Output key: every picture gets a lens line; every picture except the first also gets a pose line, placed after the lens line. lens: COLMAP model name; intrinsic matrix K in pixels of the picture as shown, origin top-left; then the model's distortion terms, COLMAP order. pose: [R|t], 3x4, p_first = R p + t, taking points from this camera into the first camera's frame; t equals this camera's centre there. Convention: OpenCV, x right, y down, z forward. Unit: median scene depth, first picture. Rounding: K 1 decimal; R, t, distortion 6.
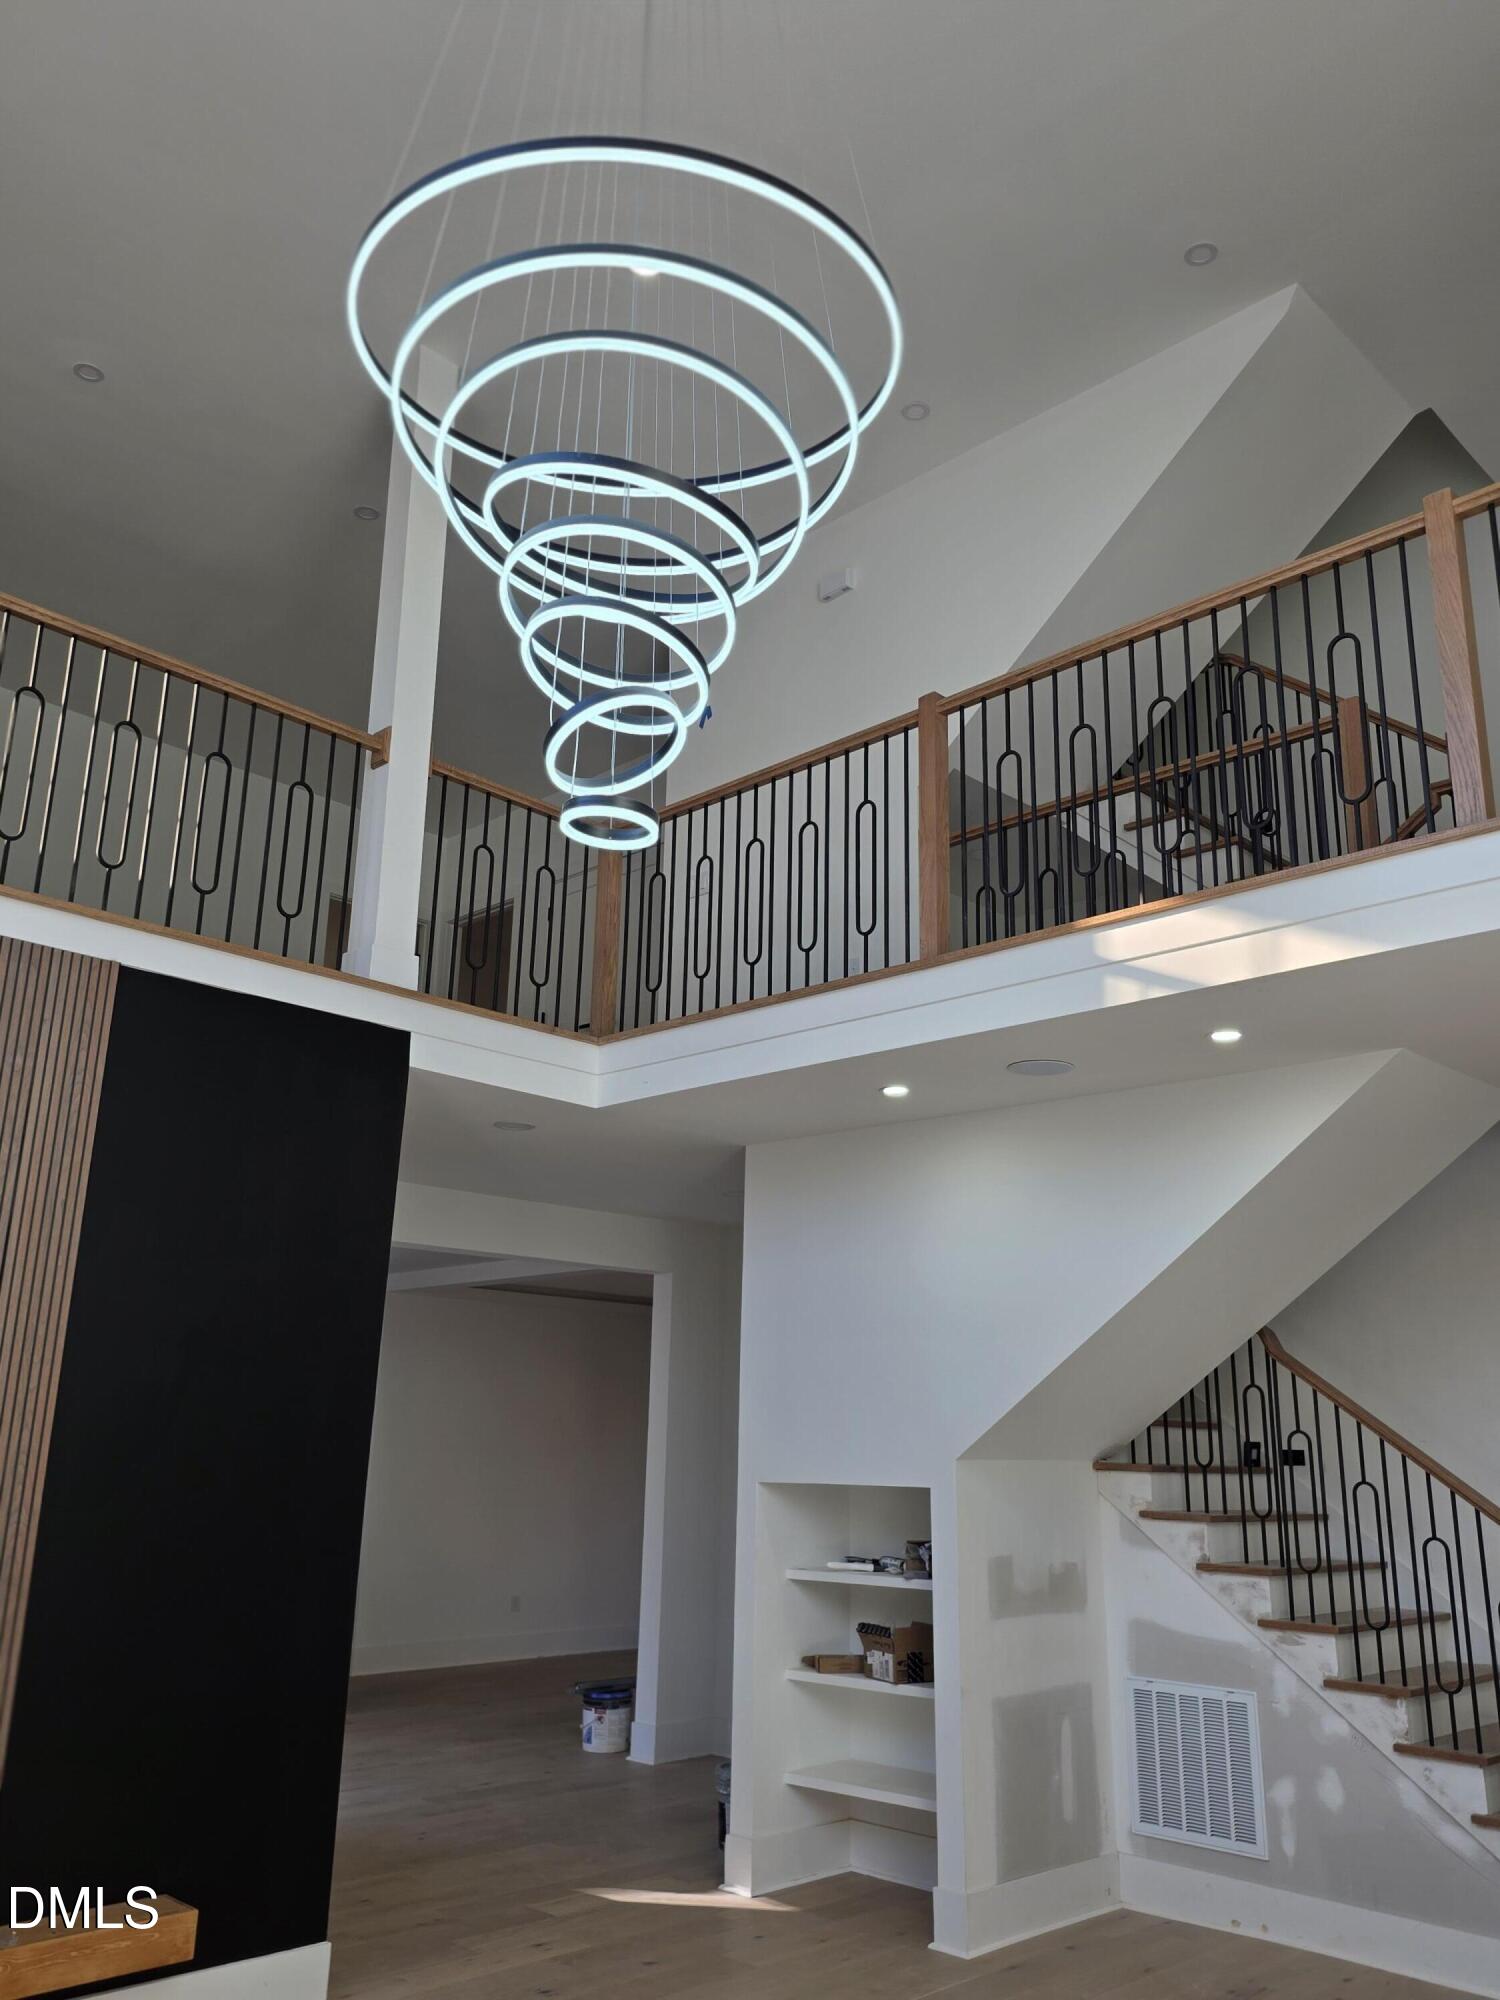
lens RADIAL K [[1599.6, 0, 746.1], [0, 1599.6, 1009.6], [0, 0, 1]] dist [0.089399, -0.077502]
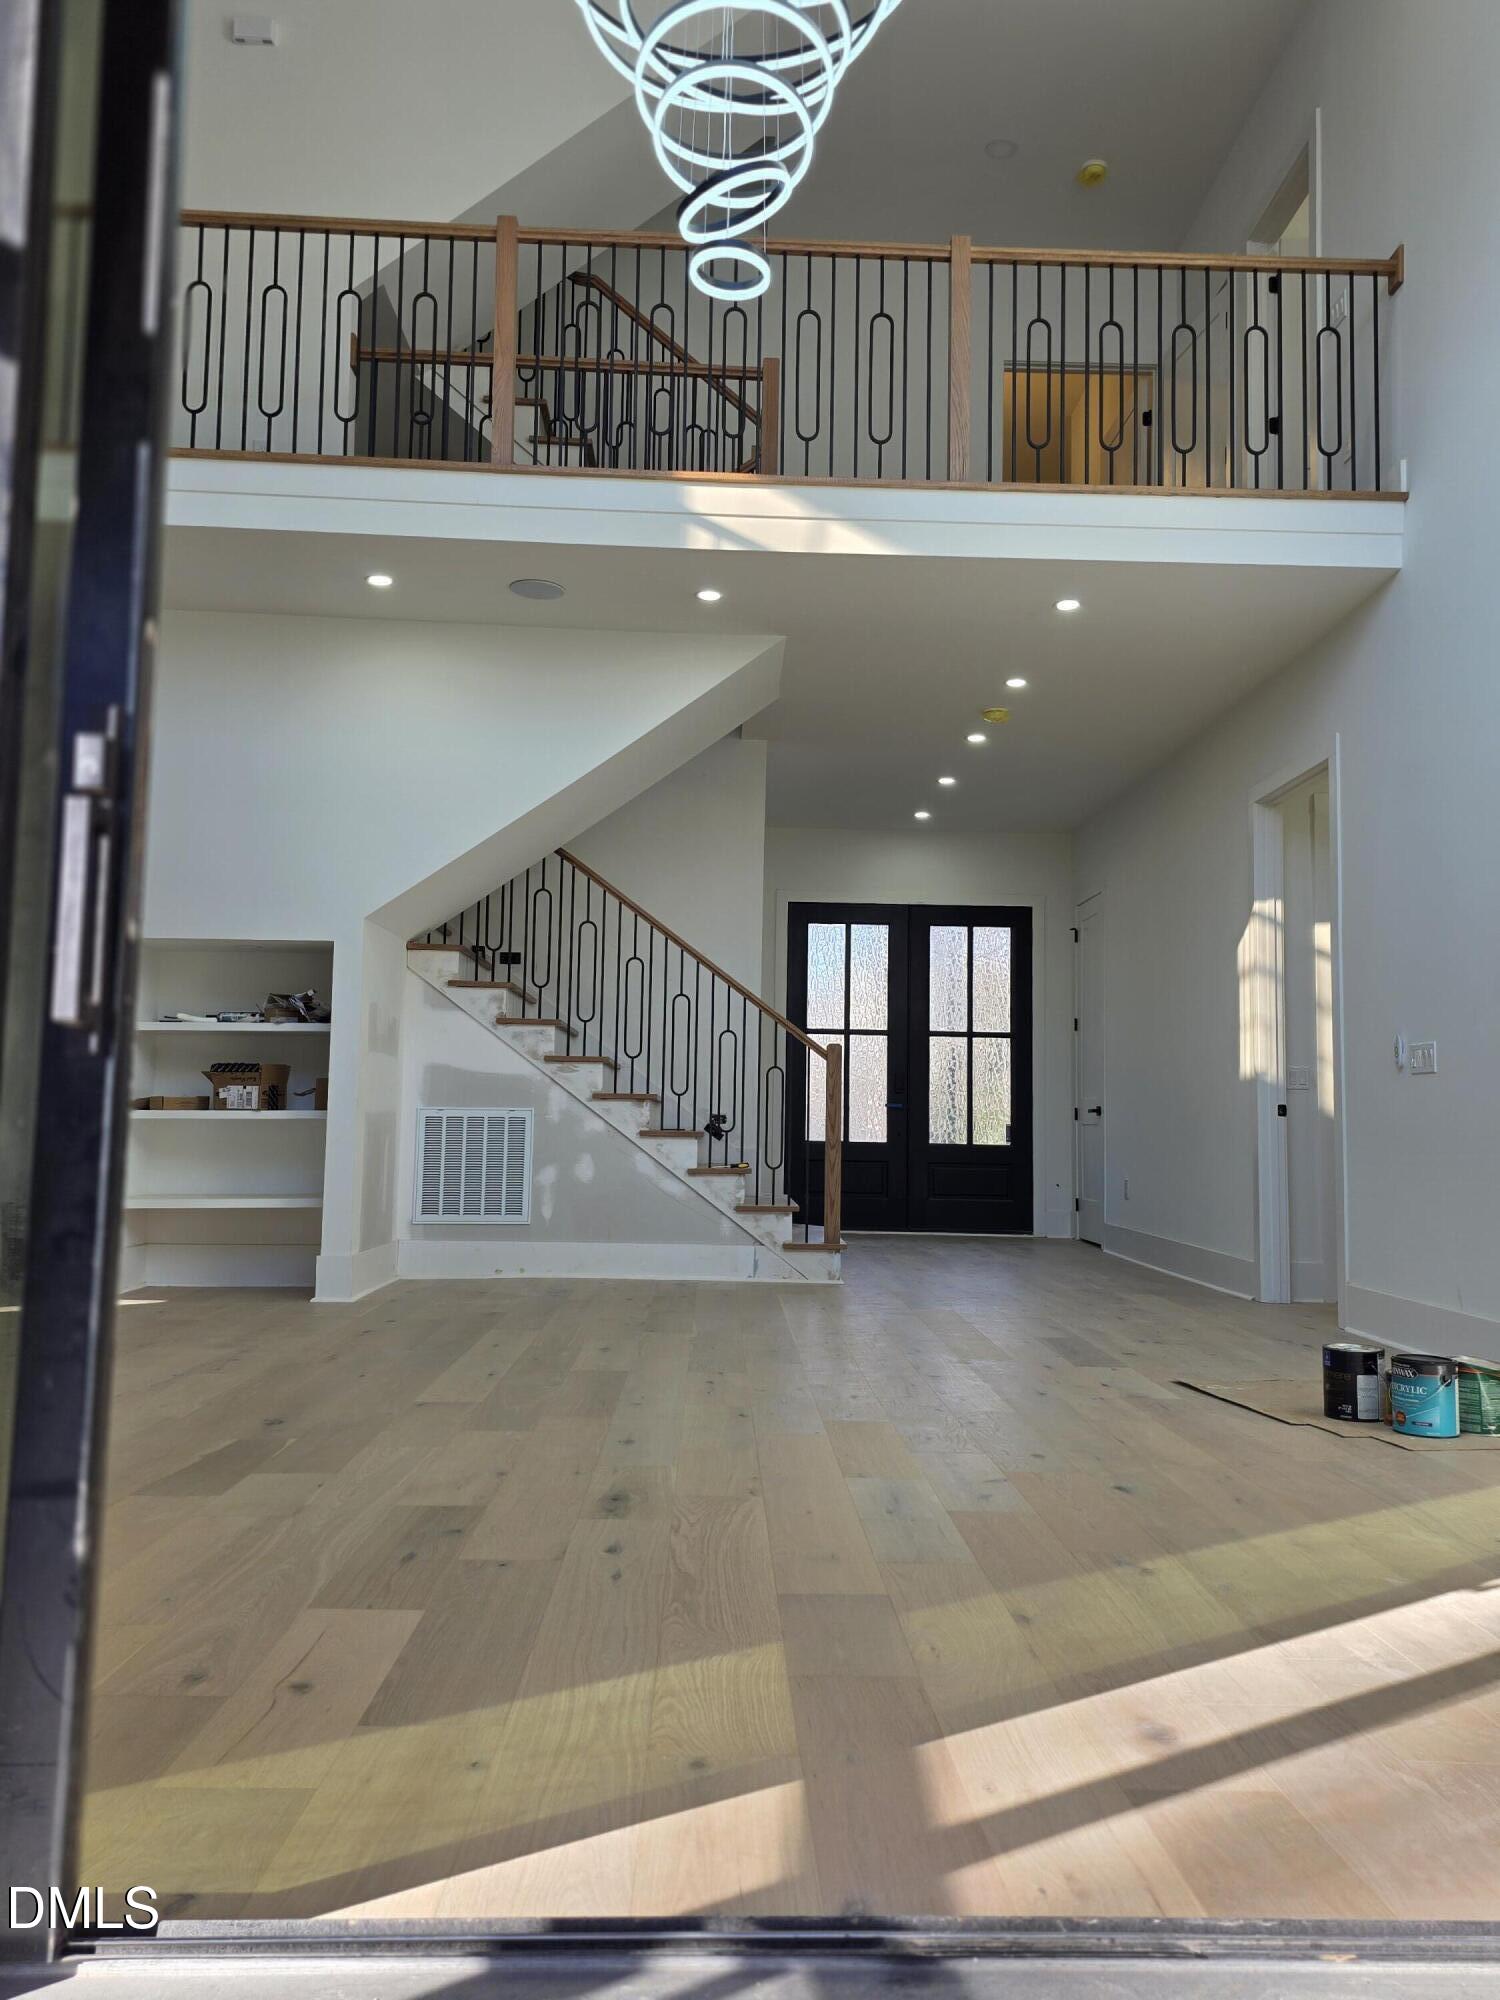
lens RADIAL K [[1570.7, 0, 791.9], [0, 1570.7, 996.1], [0, 0, 1]] dist [0.091894, -0.091498]
pose [[0.673057, 0.051491, 0.737796, -0.492039], [-0.197537, 0.973849, 0.112239, 0.147619], [-0.712723, -0.221285, 0.665627, 0.025878]]
